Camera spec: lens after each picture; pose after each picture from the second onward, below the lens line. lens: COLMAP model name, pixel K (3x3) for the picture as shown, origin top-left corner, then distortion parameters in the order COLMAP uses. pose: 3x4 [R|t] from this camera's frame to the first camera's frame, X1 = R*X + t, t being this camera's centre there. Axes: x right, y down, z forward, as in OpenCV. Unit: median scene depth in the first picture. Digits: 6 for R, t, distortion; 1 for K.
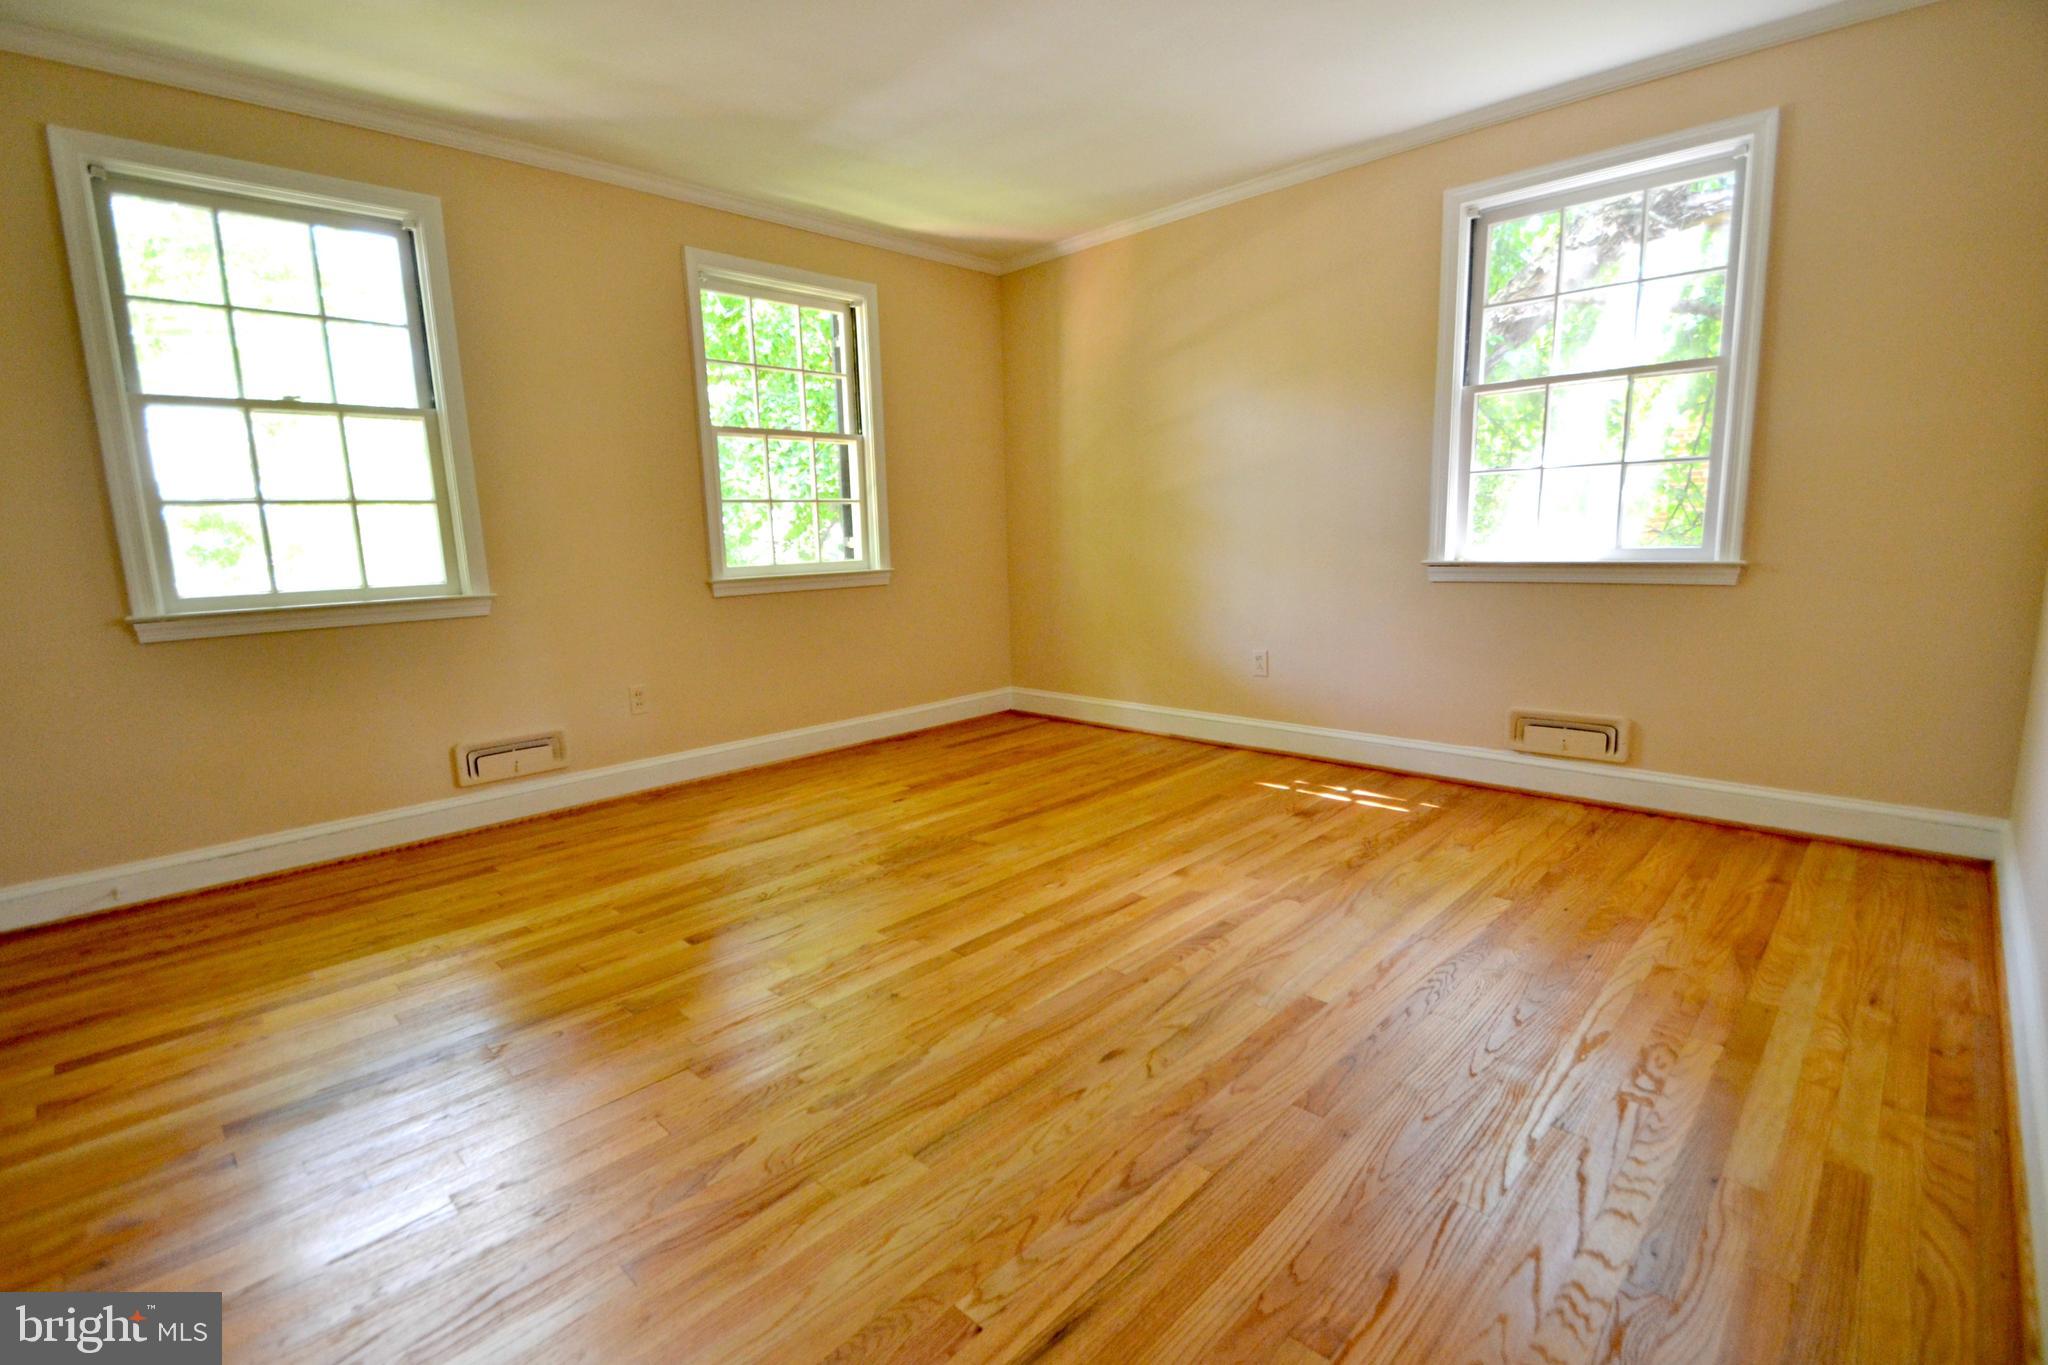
lens RADIAL K [[950.4, 0, 1000.2], [0, 950.4, 691.8], [0, 0, 1]] dist [0.012086, -0.017281]
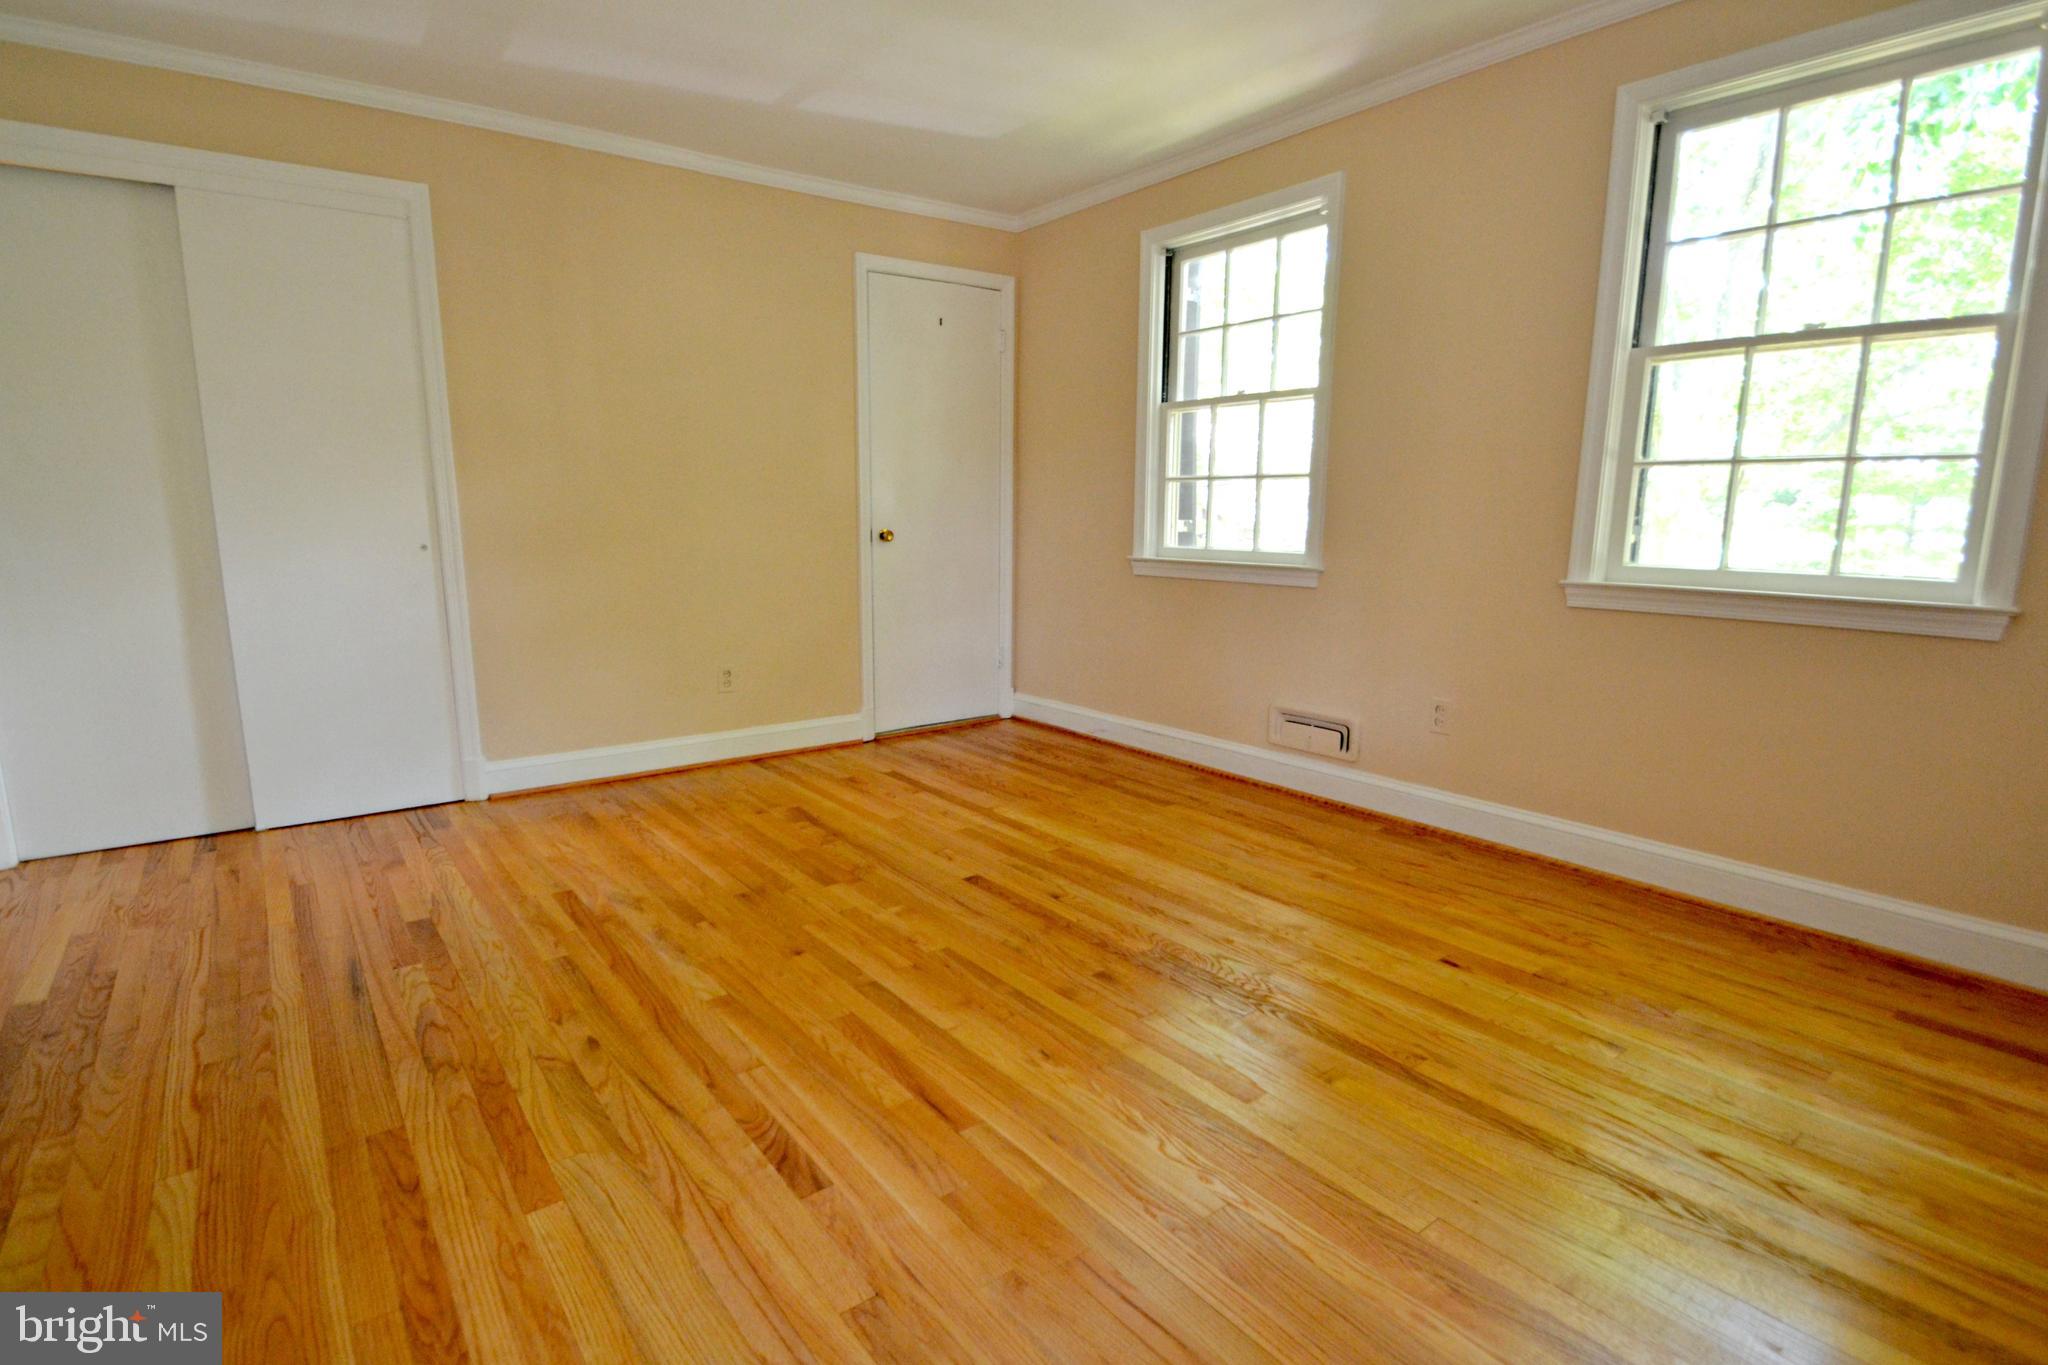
lens RADIAL K [[1029.9, 0, 1022.2], [0, 1029.9, 686.4], [0, 0, 1]] dist [0.002318, -0.016135]
pose [[-0.145718, 0.196749, -0.969565, 0.721480], [-0.164258, 0.961612, 0.219822, -0.208830], [0.975595, 0.191290, -0.107807, 1.035788]]
